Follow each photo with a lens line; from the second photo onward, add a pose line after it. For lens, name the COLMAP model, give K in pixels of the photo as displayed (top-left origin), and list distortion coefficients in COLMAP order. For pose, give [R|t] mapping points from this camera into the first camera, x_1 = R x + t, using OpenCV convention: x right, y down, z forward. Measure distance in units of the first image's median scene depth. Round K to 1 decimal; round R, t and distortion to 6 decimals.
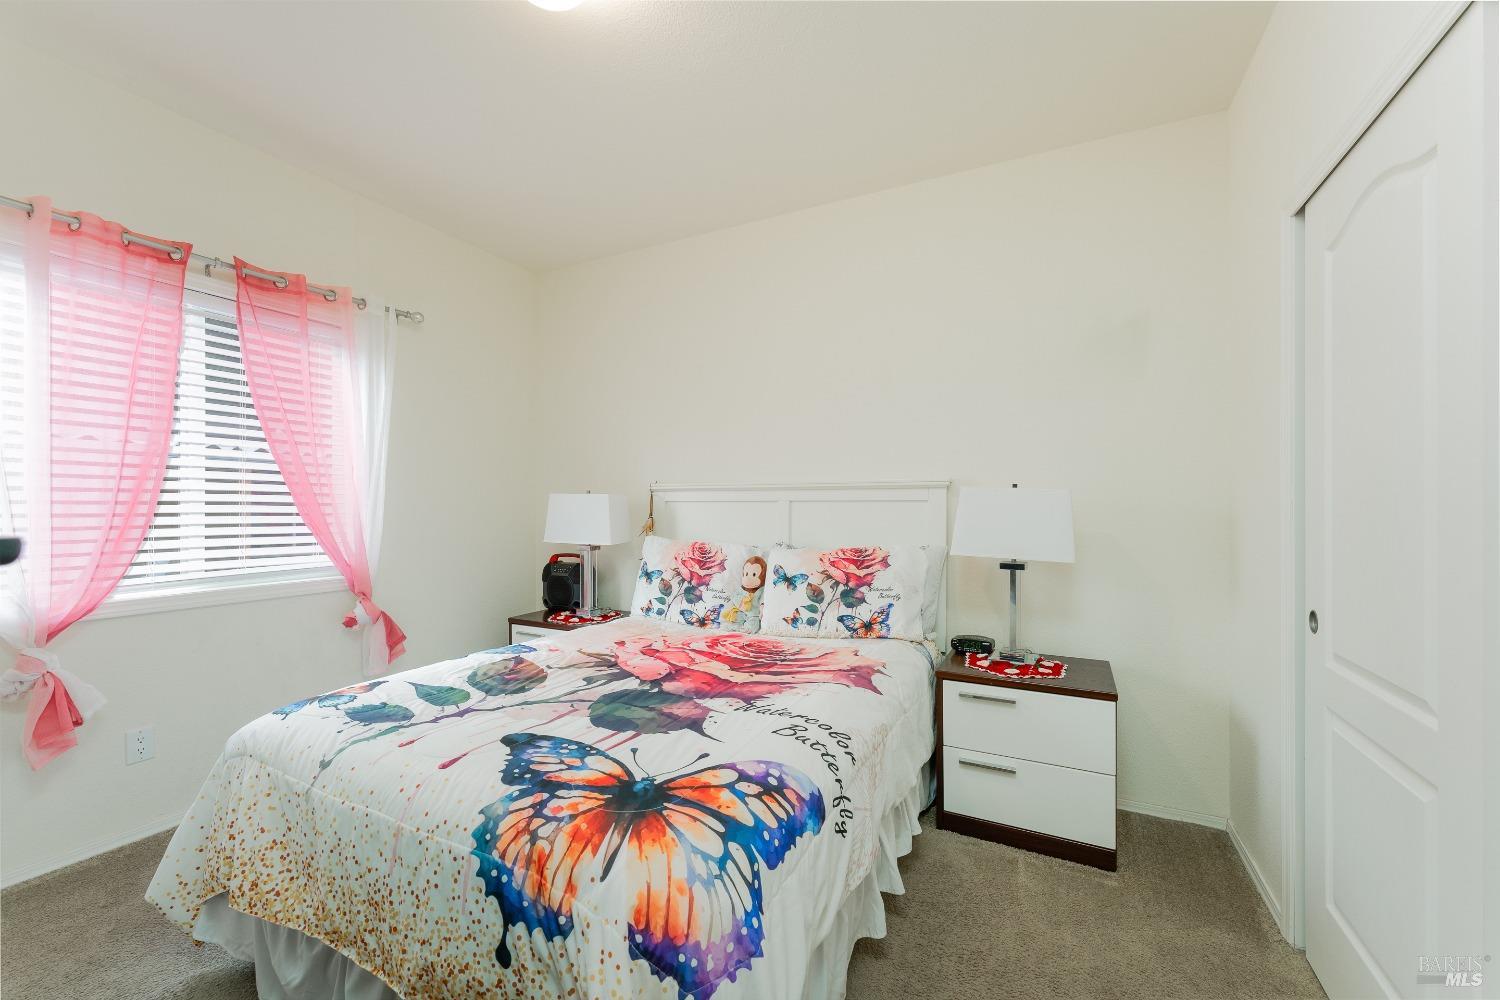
lens RADIAL K [[608.9, 0, 752.4], [0, 608.9, 506.1], [0, 0, 1]] dist [0.000661, 0.000017]
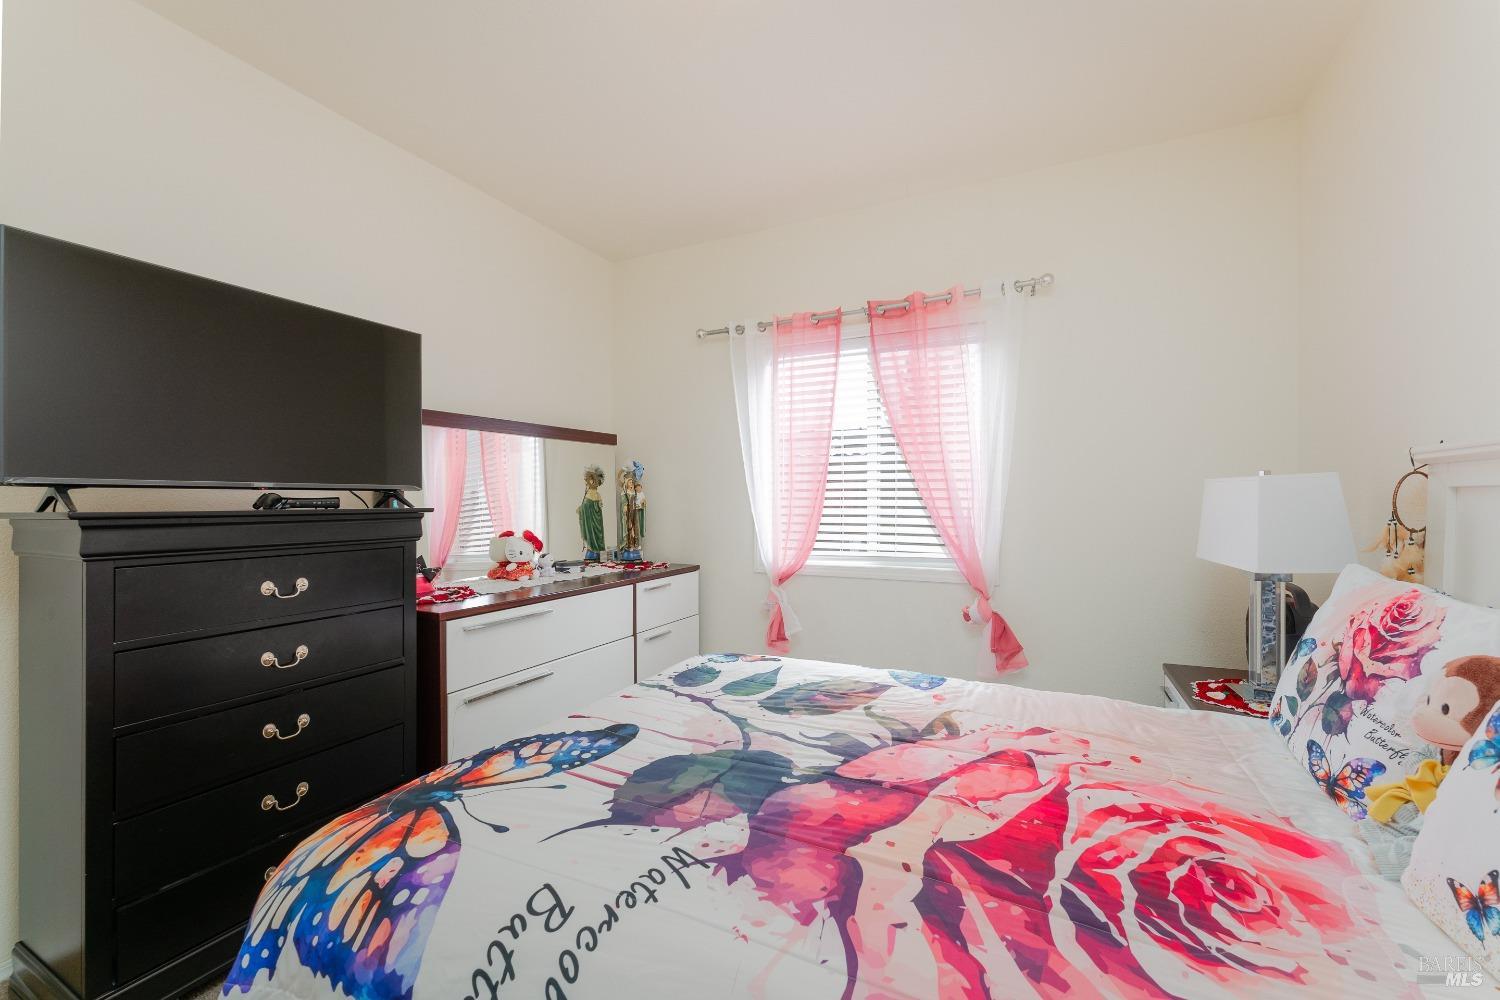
lens RADIAL K [[608.9, 0, 752.4], [0, 608.9, 498.5], [0, 0, 1]] dist [0.000661, 0.000017]
pose [[-0.000469, -0.004256, -0.999991, 0.484370], [0.005084, 0.999978, -0.004259, -0.000646], [0.999987, -0.005085, -0.000448, 0.927684]]
